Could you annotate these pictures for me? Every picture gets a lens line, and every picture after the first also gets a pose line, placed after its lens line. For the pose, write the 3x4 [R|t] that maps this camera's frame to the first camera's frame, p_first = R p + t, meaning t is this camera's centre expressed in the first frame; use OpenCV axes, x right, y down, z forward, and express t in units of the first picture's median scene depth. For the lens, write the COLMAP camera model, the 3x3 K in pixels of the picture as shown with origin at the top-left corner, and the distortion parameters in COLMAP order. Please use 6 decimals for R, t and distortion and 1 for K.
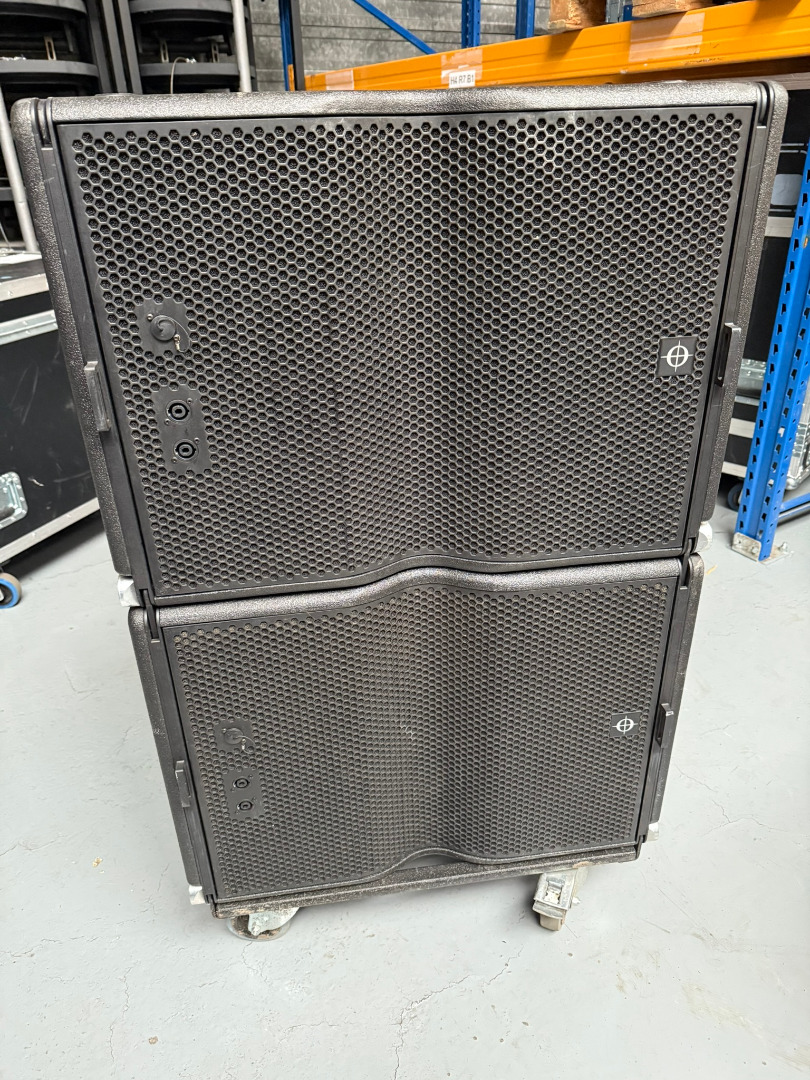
lens RADIAL K [[760.9, 0, 402.8], [0, 760.9, 544.3], [0, 0, 1]] dist [-0.013255, 0.000572]
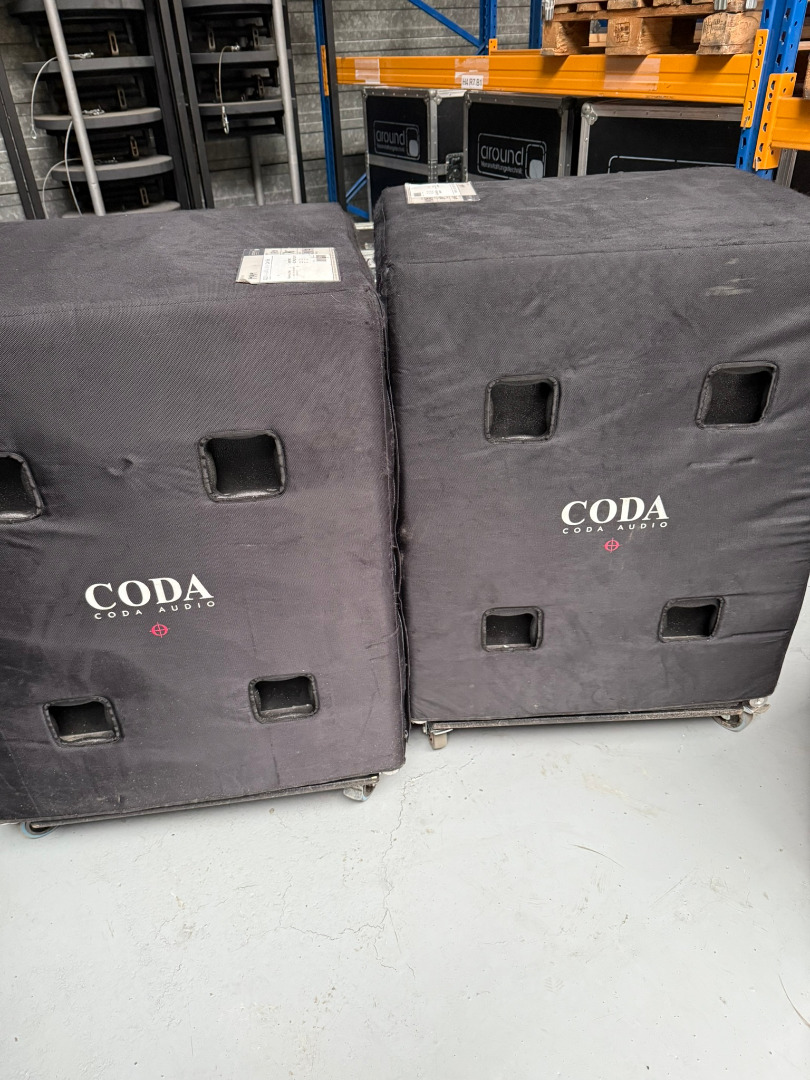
lens RADIAL K [[761.5, 0, 408.8], [0, 761.5, 541.8], [0, 0, 1]] dist [-0.002327, -0.009159]
pose [[0.999572, 0.008036, -0.028147, 0.020558], [-0.005314, 0.995416, 0.095490, -0.022229], [0.028785, -0.095300, 0.995032, -0.246341]]
